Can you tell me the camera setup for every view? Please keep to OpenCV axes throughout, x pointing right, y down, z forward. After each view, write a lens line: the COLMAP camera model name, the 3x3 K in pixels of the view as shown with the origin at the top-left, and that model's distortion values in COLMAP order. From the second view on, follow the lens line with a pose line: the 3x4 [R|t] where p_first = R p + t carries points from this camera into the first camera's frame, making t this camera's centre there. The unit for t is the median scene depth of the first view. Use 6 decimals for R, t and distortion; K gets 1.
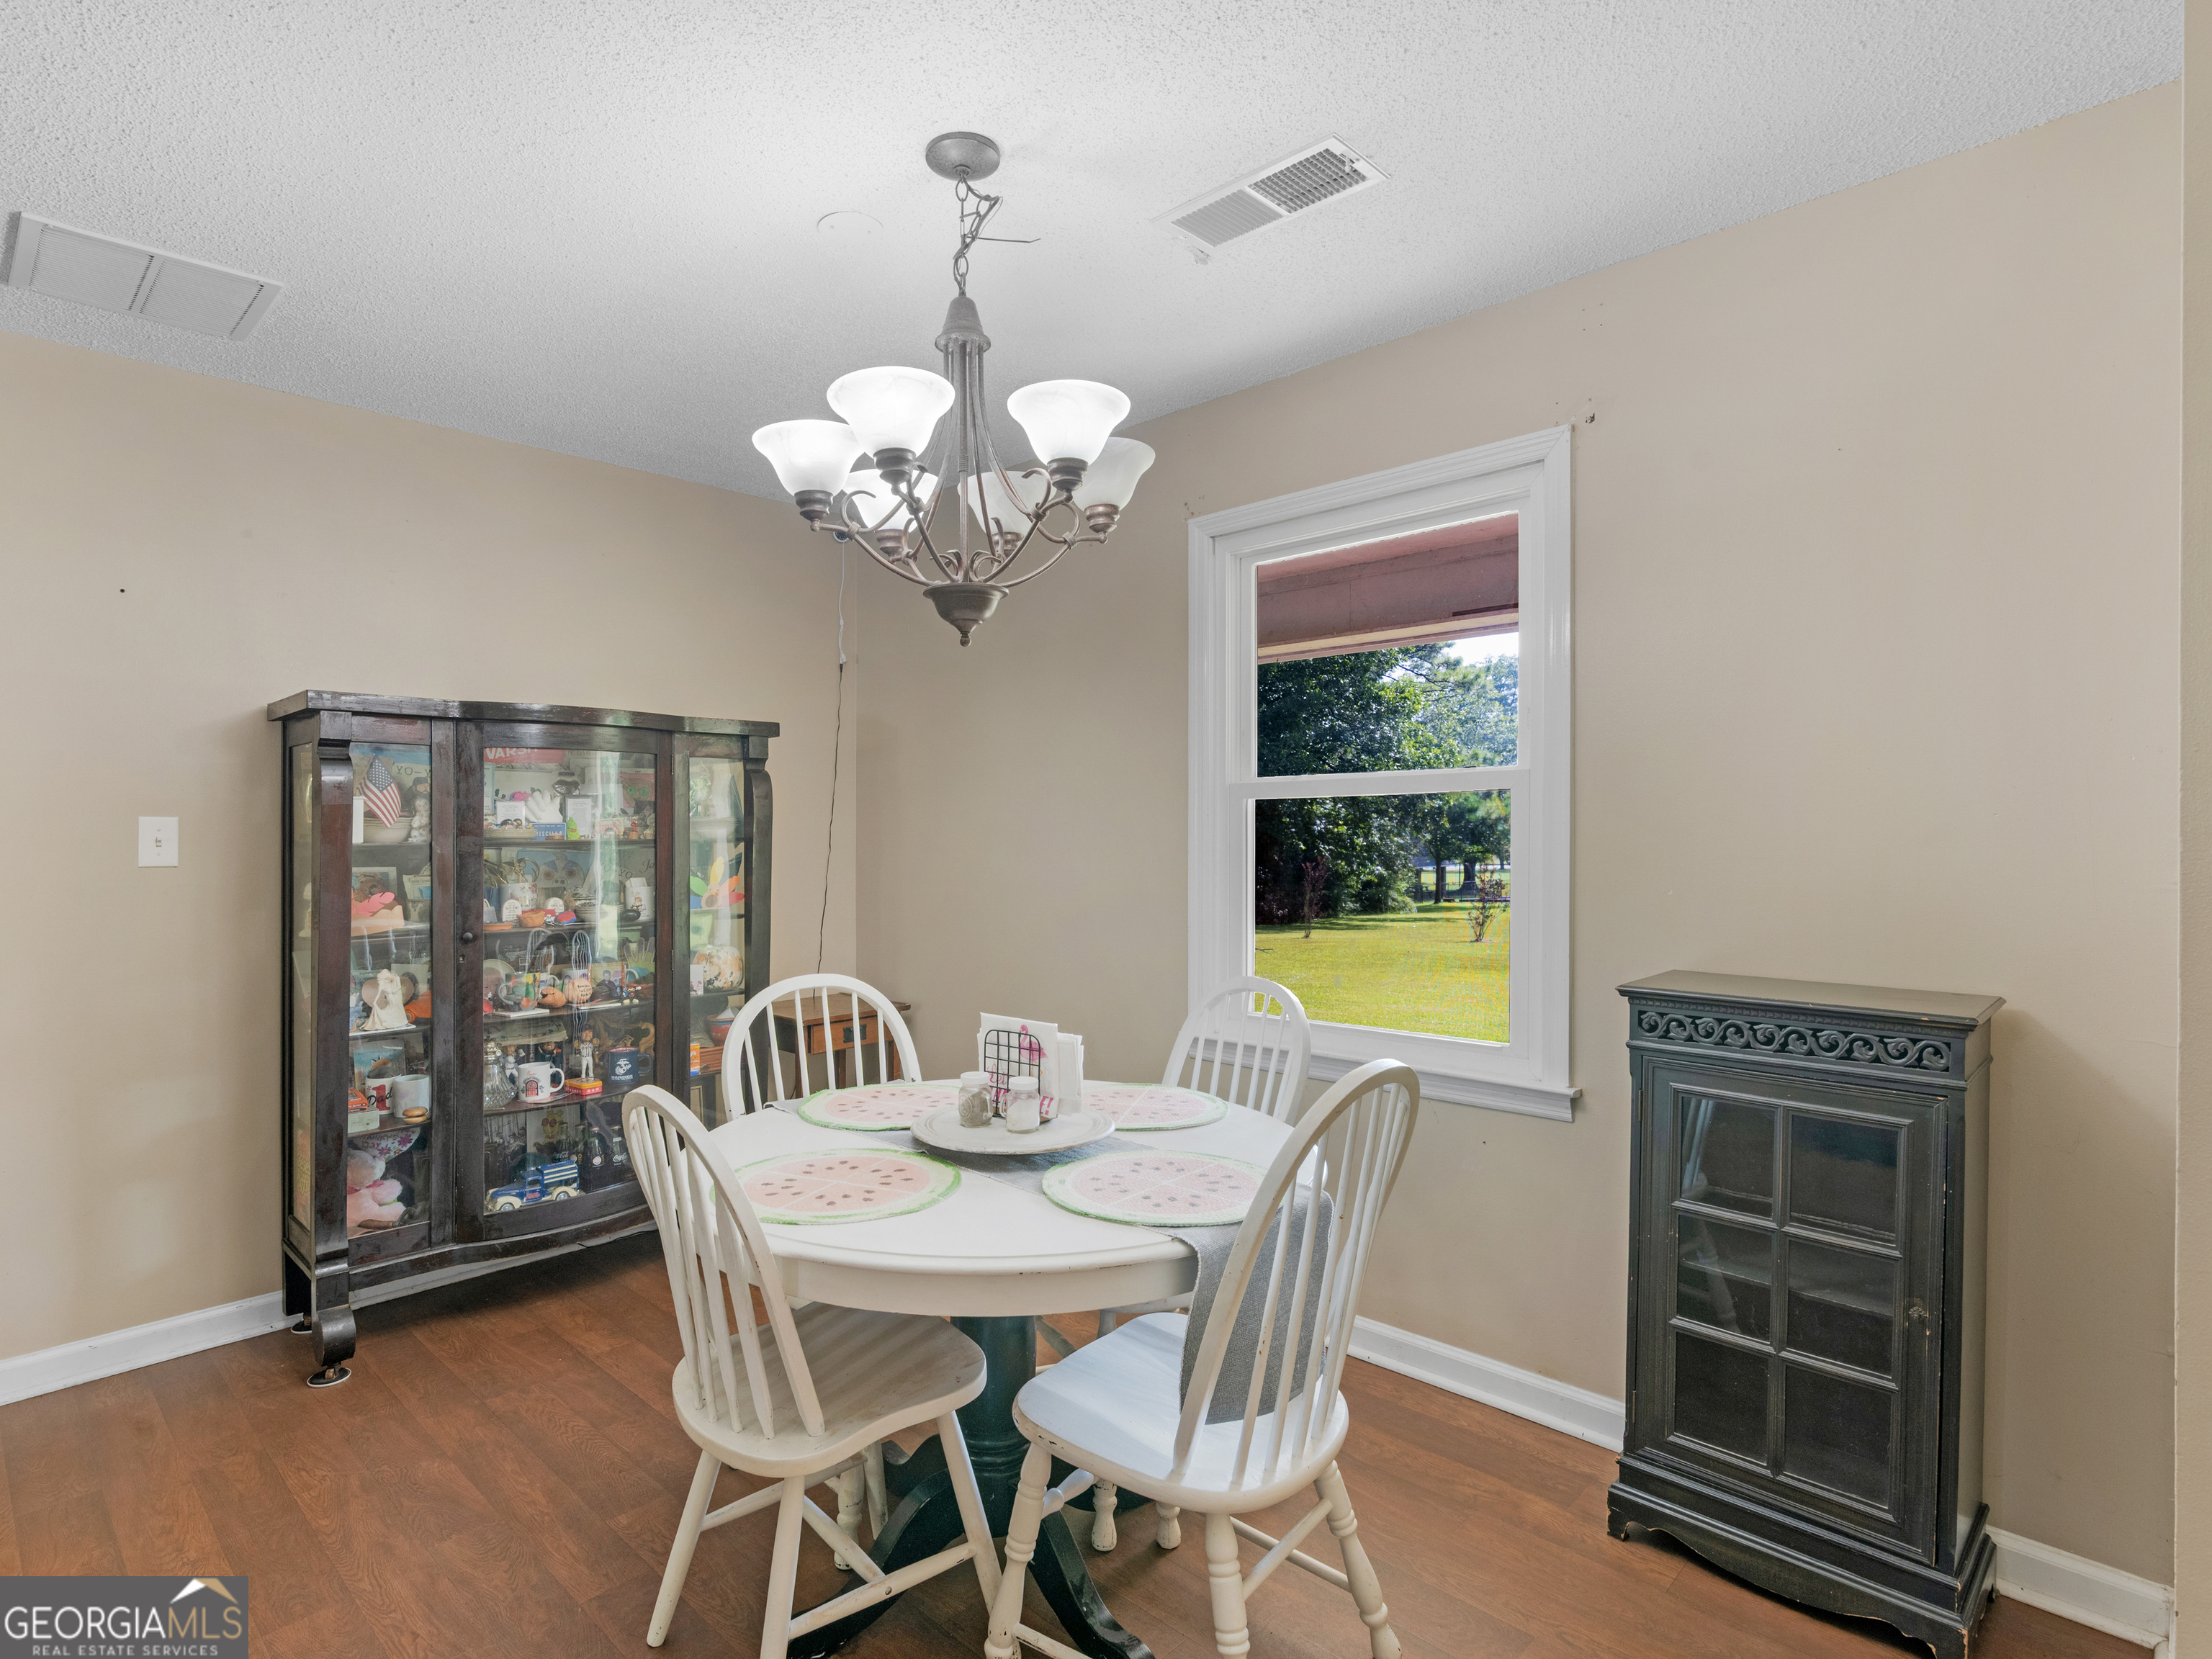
lens RADIAL K [[1160.8, 0, 1137.1], [0, 1160.8, 825.6], [0, 0, 1]] dist [-0.000273, 0.001015]
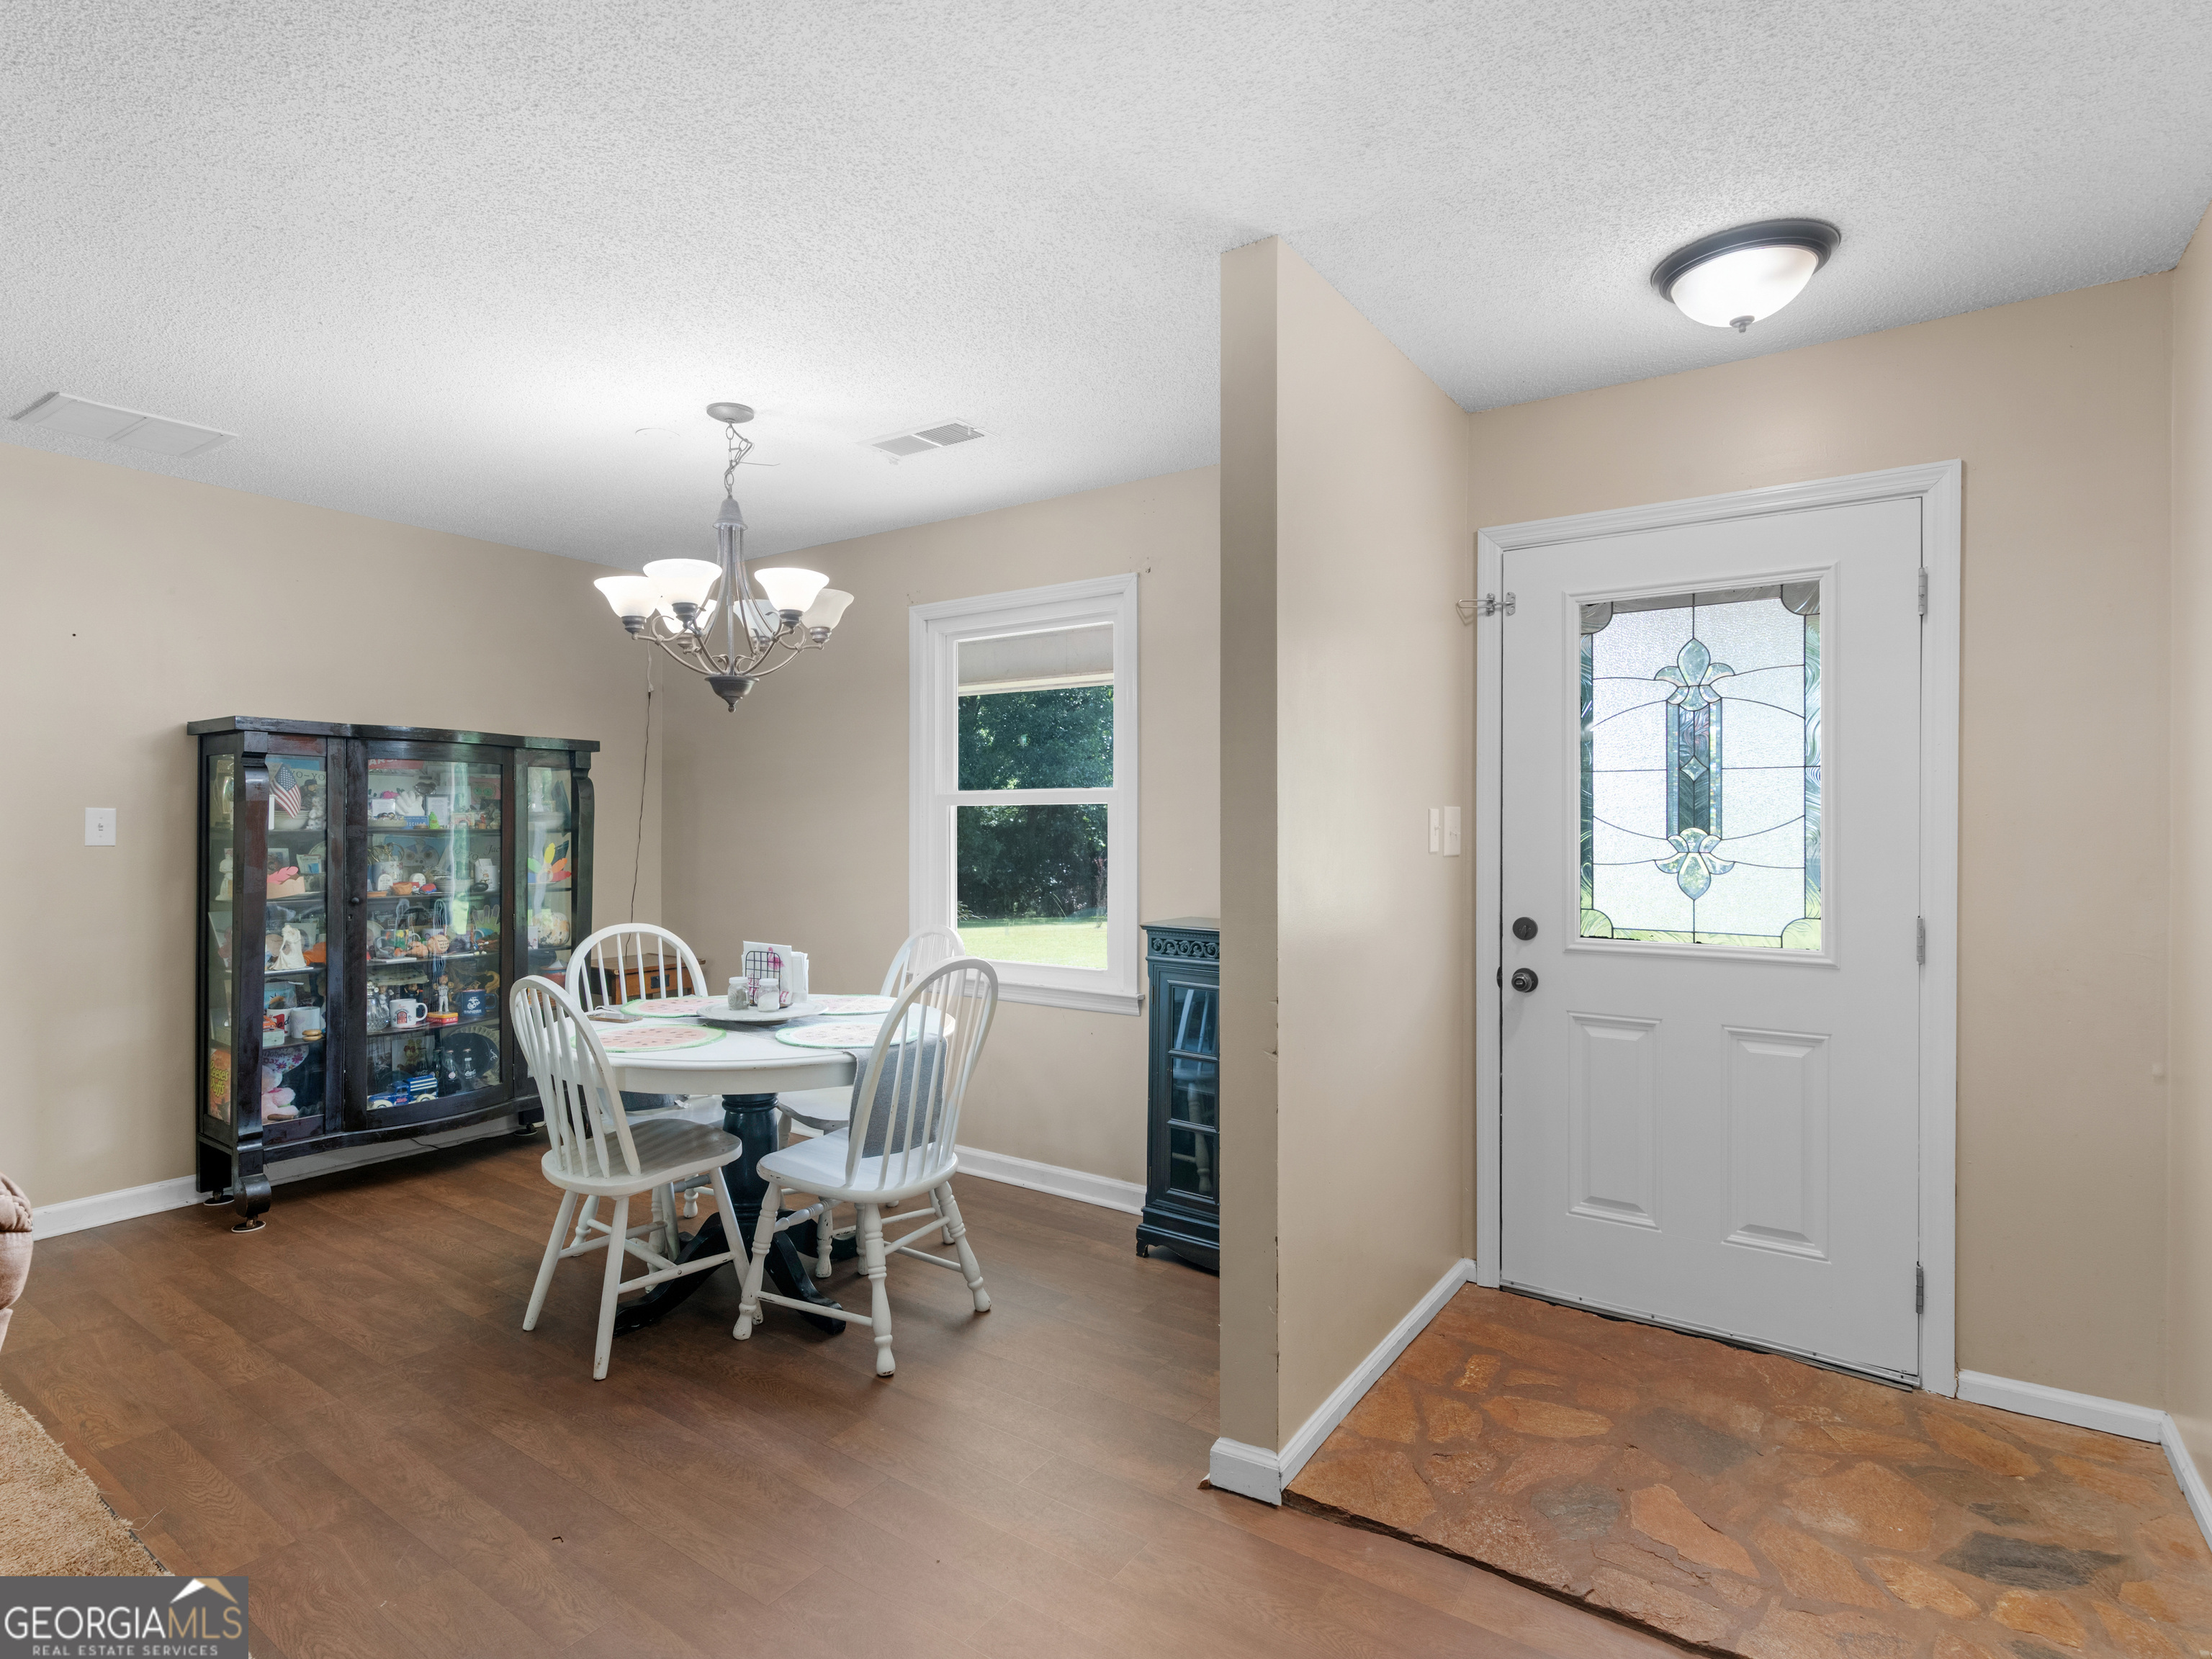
lens RADIAL K [[1088.5, 0, 1108.1], [0, 1088.5, 848.8], [0, 0, 1]] dist [-0.001382, -0.000209]
pose [[0.988485, 0.008473, 0.151080, 0.092880], [-0.012014, 0.999674, 0.022537, -0.002589], [-0.150840, -0.024093, 0.988265, -0.379607]]
